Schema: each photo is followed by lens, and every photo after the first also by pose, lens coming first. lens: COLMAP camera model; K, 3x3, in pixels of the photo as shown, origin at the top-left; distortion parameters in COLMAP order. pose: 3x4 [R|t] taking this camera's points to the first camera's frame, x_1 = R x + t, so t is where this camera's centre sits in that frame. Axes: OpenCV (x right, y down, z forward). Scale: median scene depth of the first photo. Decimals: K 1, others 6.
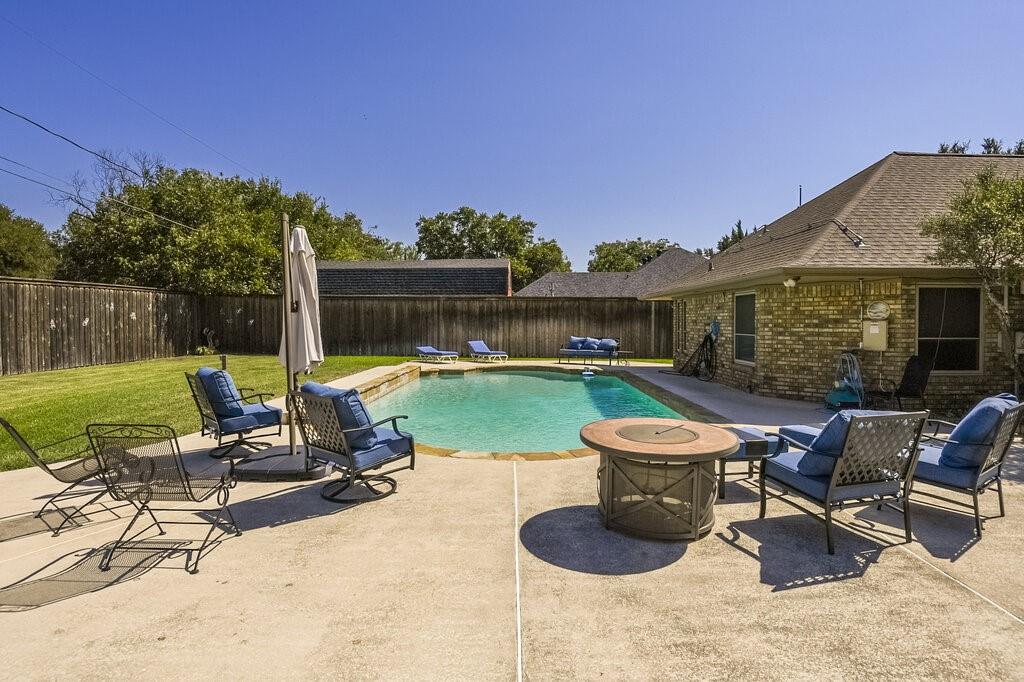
lens RADIAL K [[551.1, 0, 512.0], [0, 551.1, 341.0], [0, 0, 1]] dist [-0.003747, -0.000535]
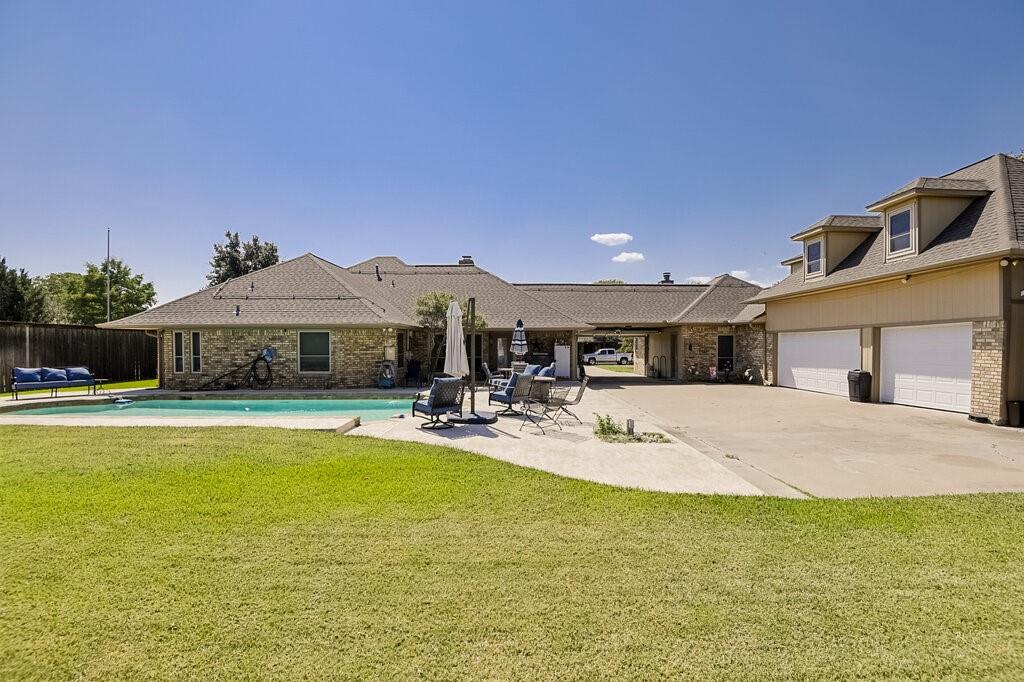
lens RADIAL K [[489.1, 0, 512.0], [0, 489.1, 341.0], [0, 0, 1]] dist [-0.024396, -0.000752]
pose [[-0.038143, 0.005663, 0.999256, -0.555225], [0.039287, 0.999219, -0.004164, -0.013978], [-0.998500, 0.039099, -0.038335, 0.235694]]
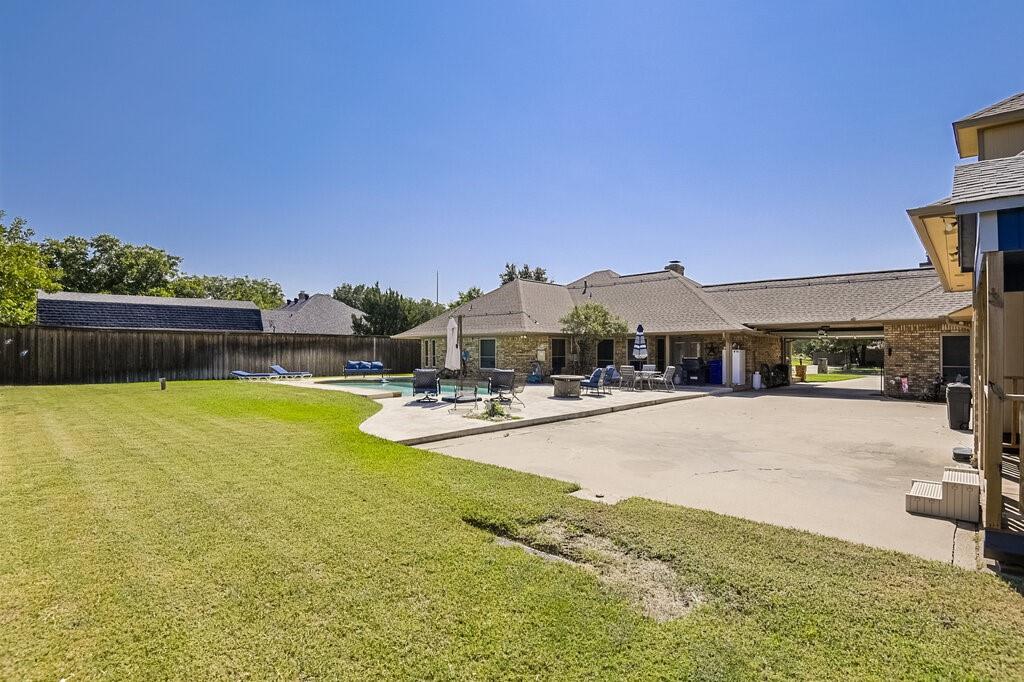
lens RADIAL K [[506.1, 0, 512.0], [0, 506.1, 341.0], [0, 0, 1]] dist [0.000030, -0.000724]
pose [[0.664351, 0.010833, 0.747342, -0.560640], [0.029353, 0.998745, -0.040571, 0.006172], [-0.746844, 0.048890, 0.663199, -0.247422]]
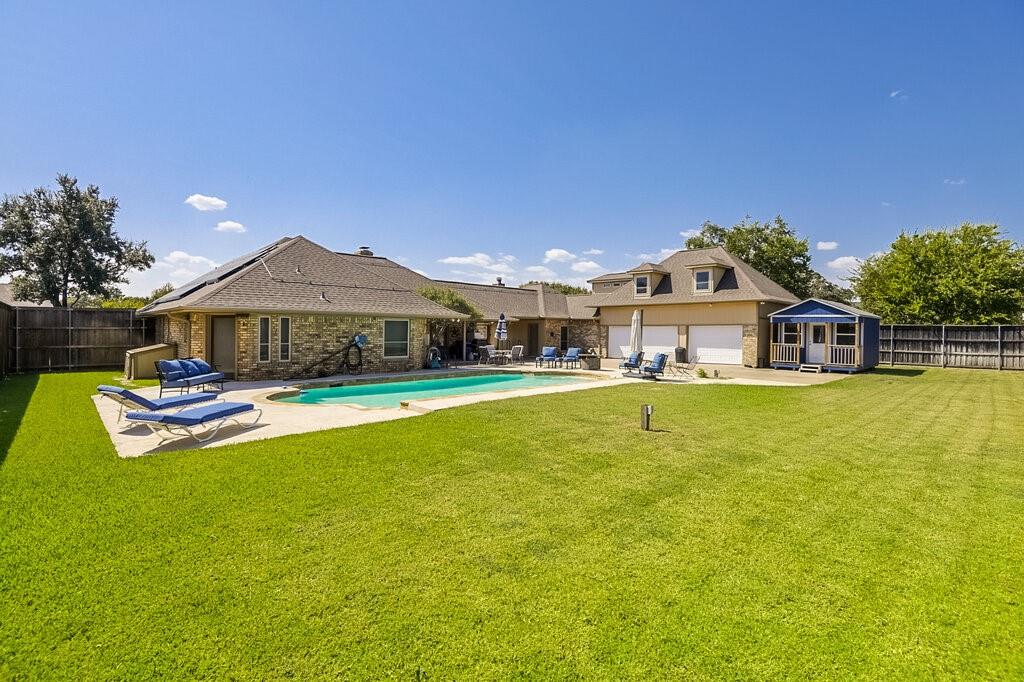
lens RADIAL K [[500.1, 0, 512.0], [0, 500.1, 341.0], [0, 0, 1]] dist [0.001262, -0.000373]
pose [[-0.730386, -0.023393, 0.682634, -0.522356], [0.015446, 0.998592, 0.050747, -0.048956], [-0.682860, 0.047609, -0.728997, 1.014437]]
